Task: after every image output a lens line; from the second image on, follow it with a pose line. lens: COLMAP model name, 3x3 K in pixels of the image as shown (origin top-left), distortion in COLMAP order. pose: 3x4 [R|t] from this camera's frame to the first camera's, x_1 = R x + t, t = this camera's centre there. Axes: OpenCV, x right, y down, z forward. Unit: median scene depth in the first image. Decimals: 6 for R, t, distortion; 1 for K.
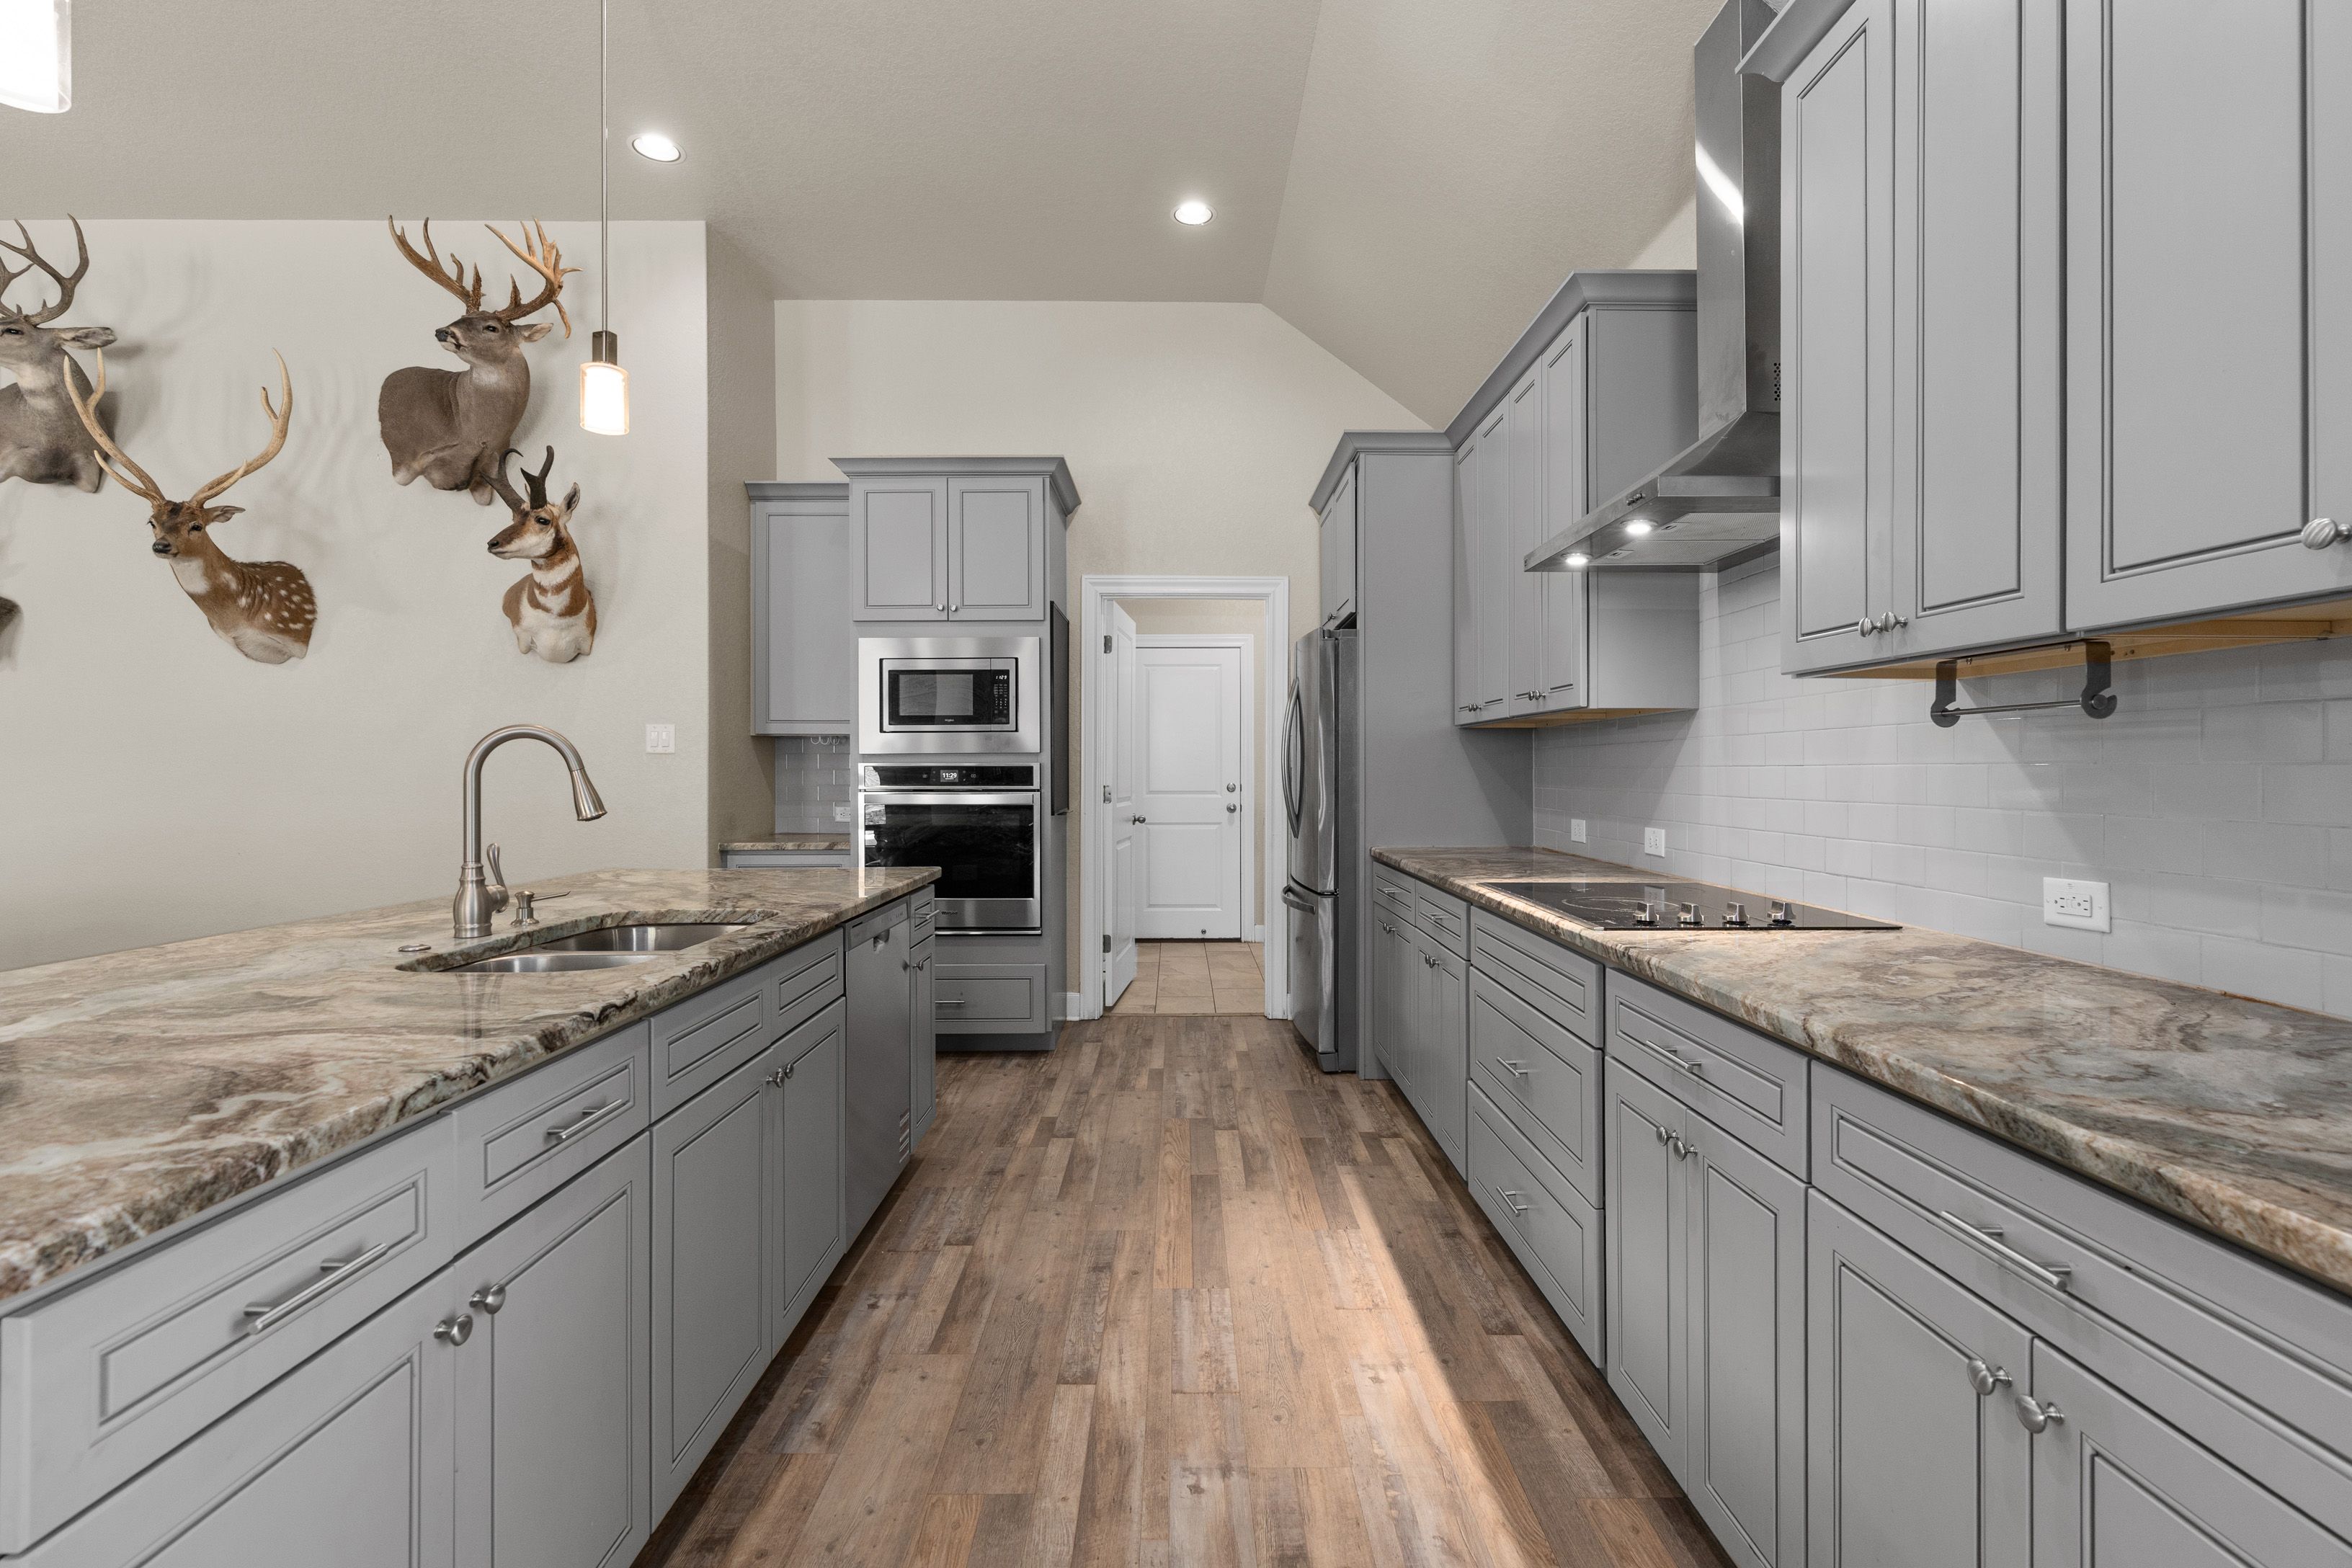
lens RADIAL K [[1066.2, 0, 1180.1], [0, 1066.2, 765.3], [0, 0, 1]] dist [-0.003603, 0.000721]
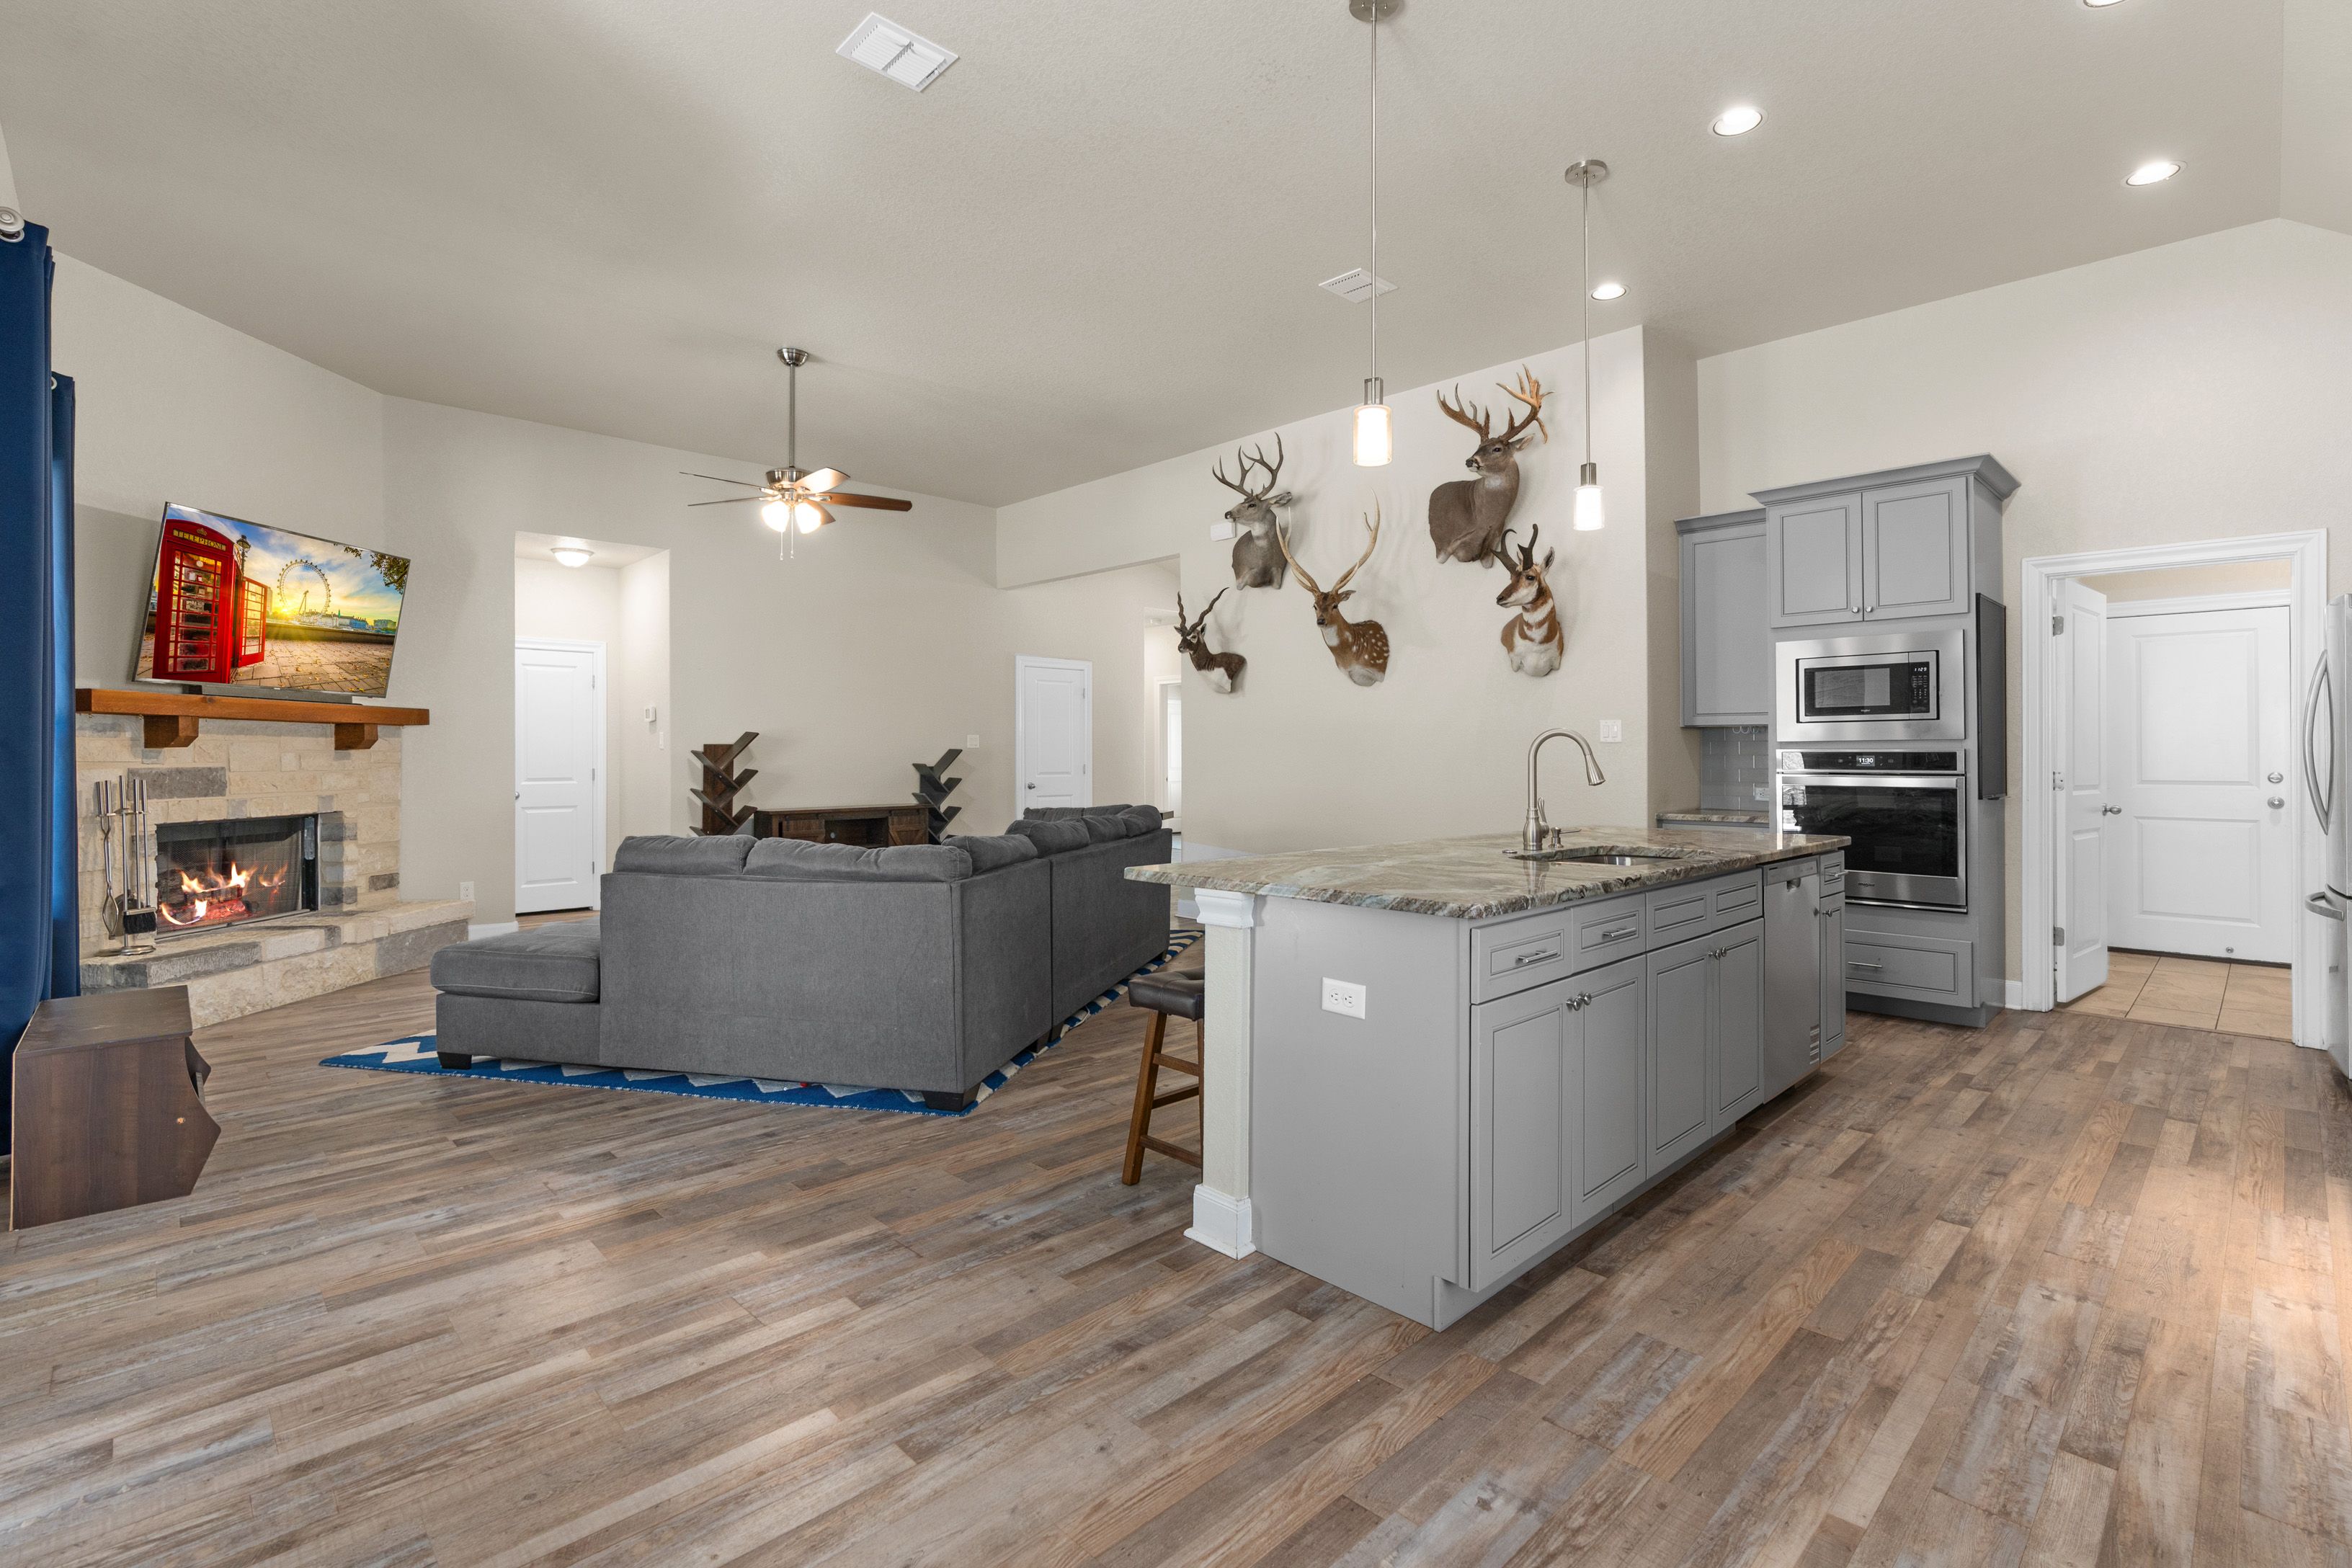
lens RADIAL K [[1072.9, 0, 1183.5], [0, 1072.9, 746.0], [0, 0, 1]] dist [-0.008279, 0.001396]
pose [[0.694956, -0.004153, -0.719040, 0.098517], [0.001241, 0.999989, -0.004575, -0.001213], [0.719051, 0.002287, 0.694954, -0.307912]]
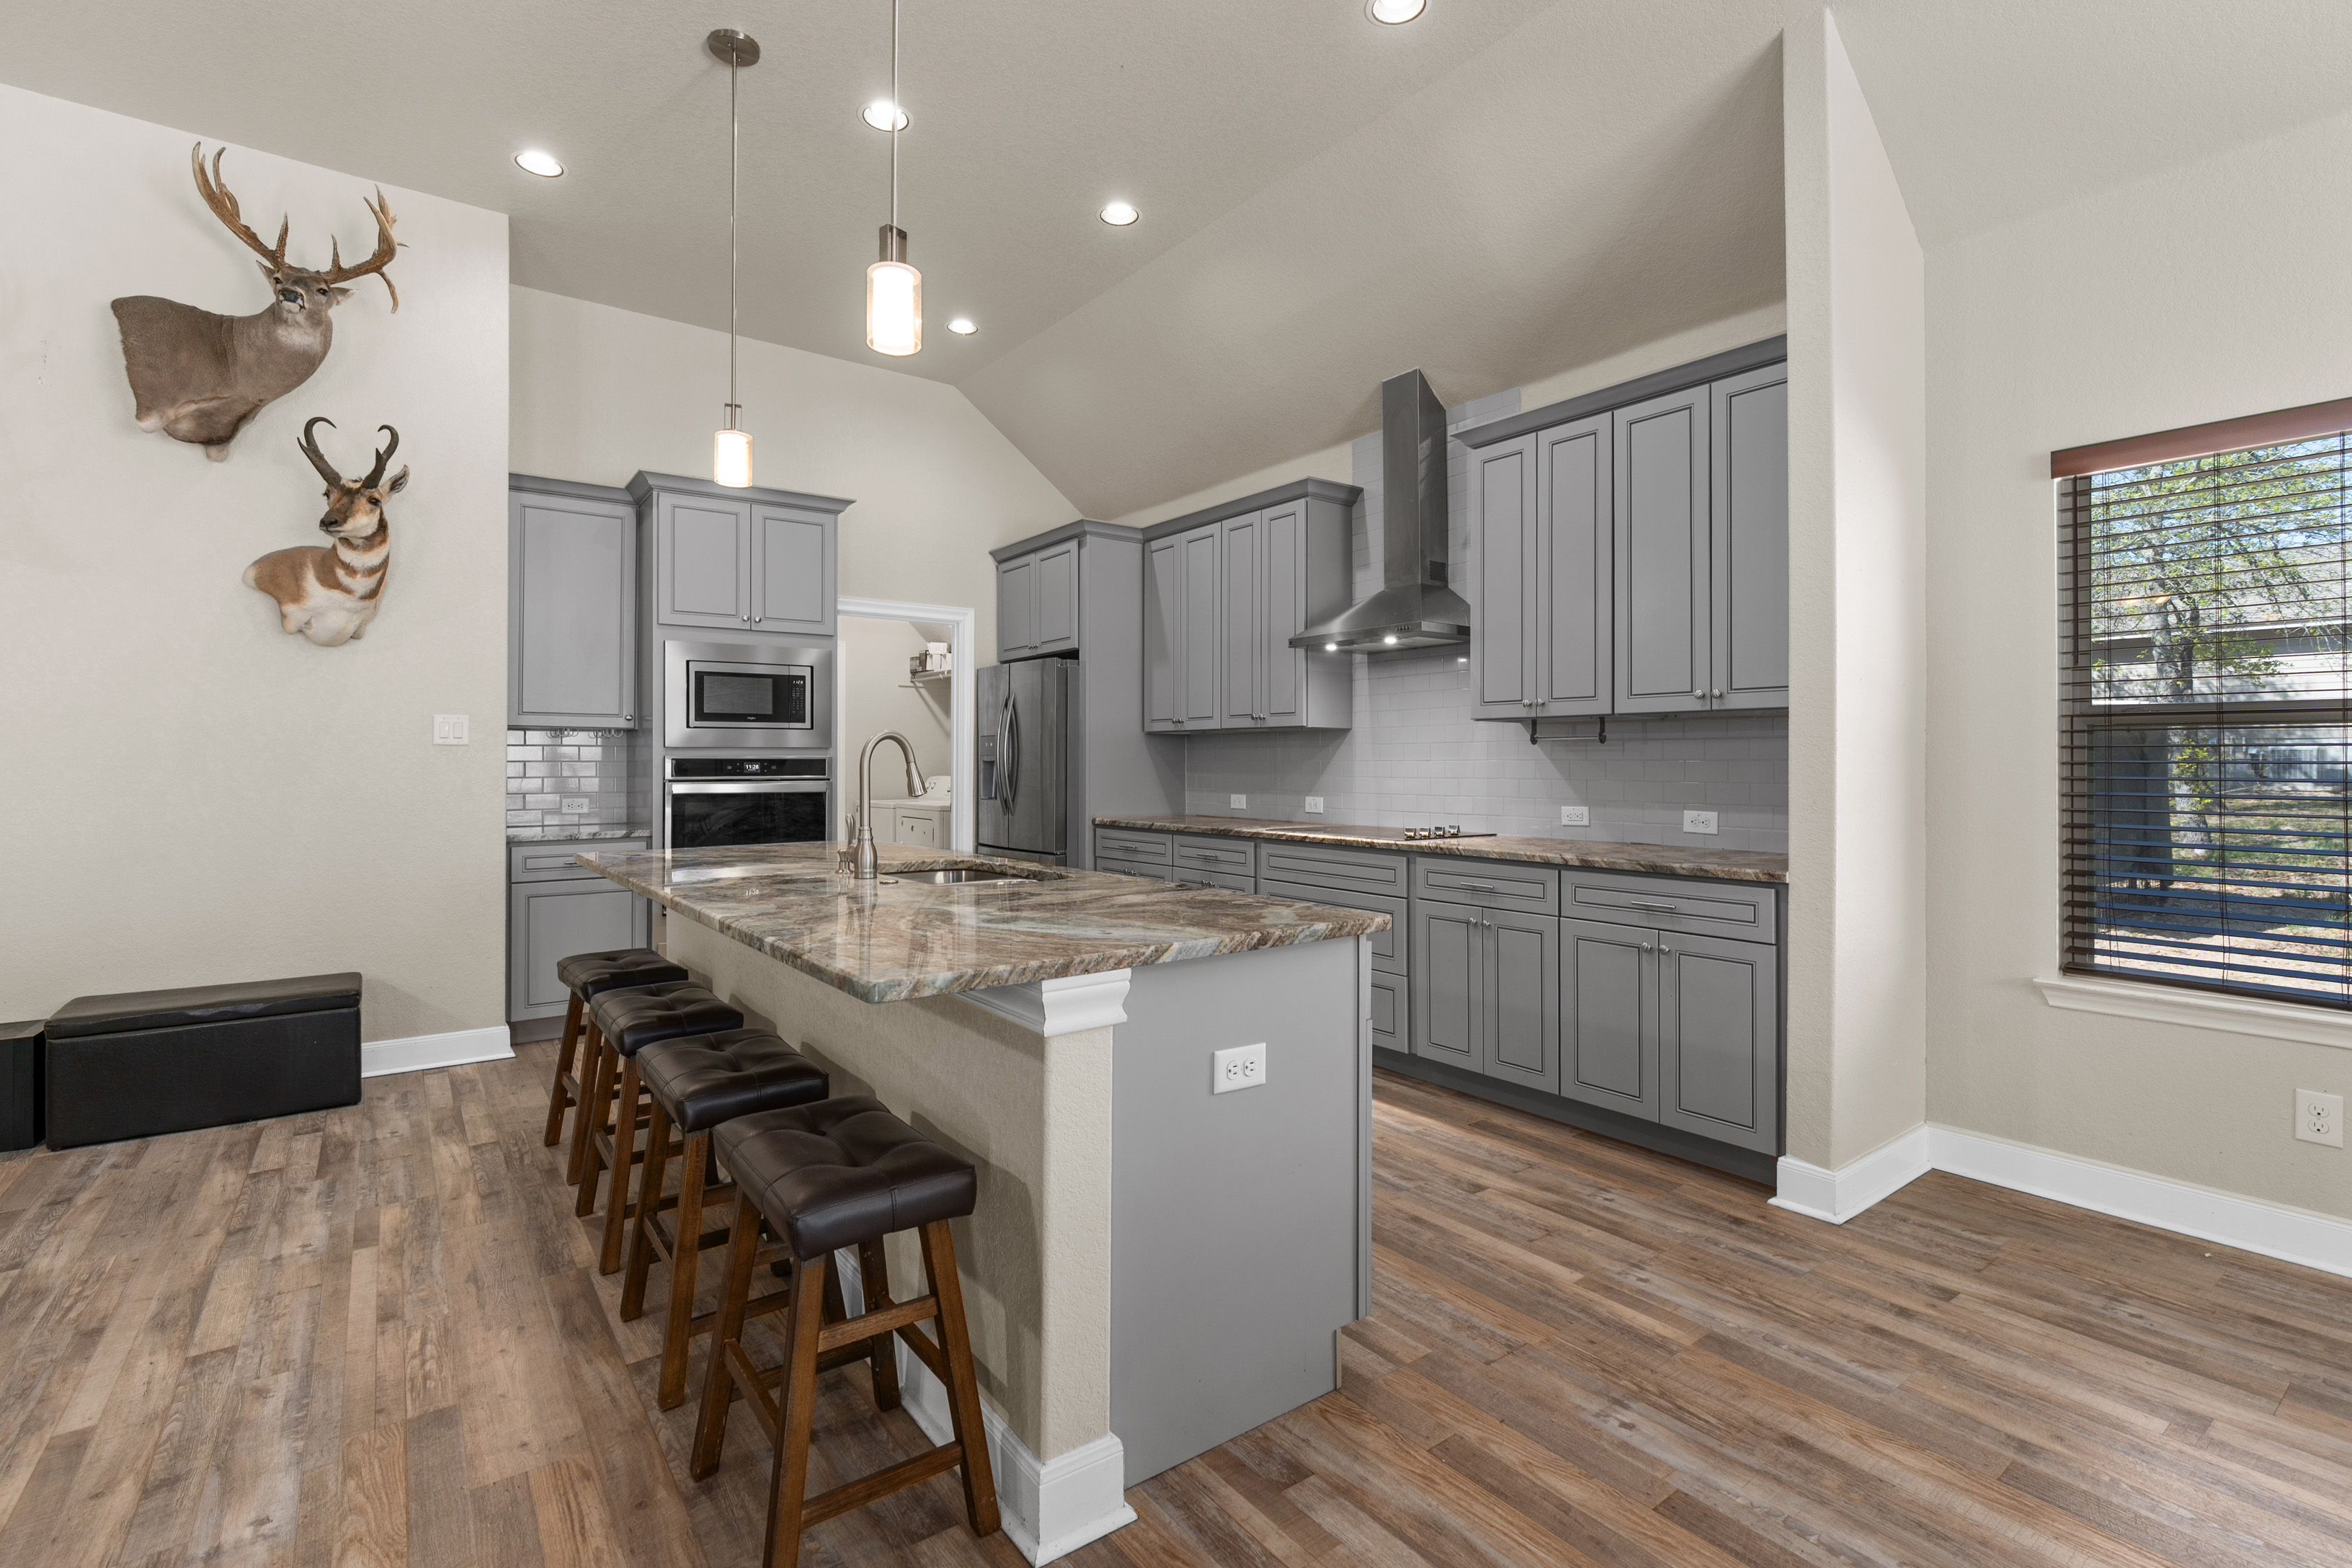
lens RADIAL K [[1073.4, 0, 1174.0], [0, 1073.4, 749.3], [0, 0, 1]] dist [-0.001008, 0.000180]
pose [[0.807270, 0.008349, 0.590124, -0.574075], [-0.003428, 0.999949, -0.009459, -0.000136], [-0.590173, 0.005613, 0.807257, -0.196941]]
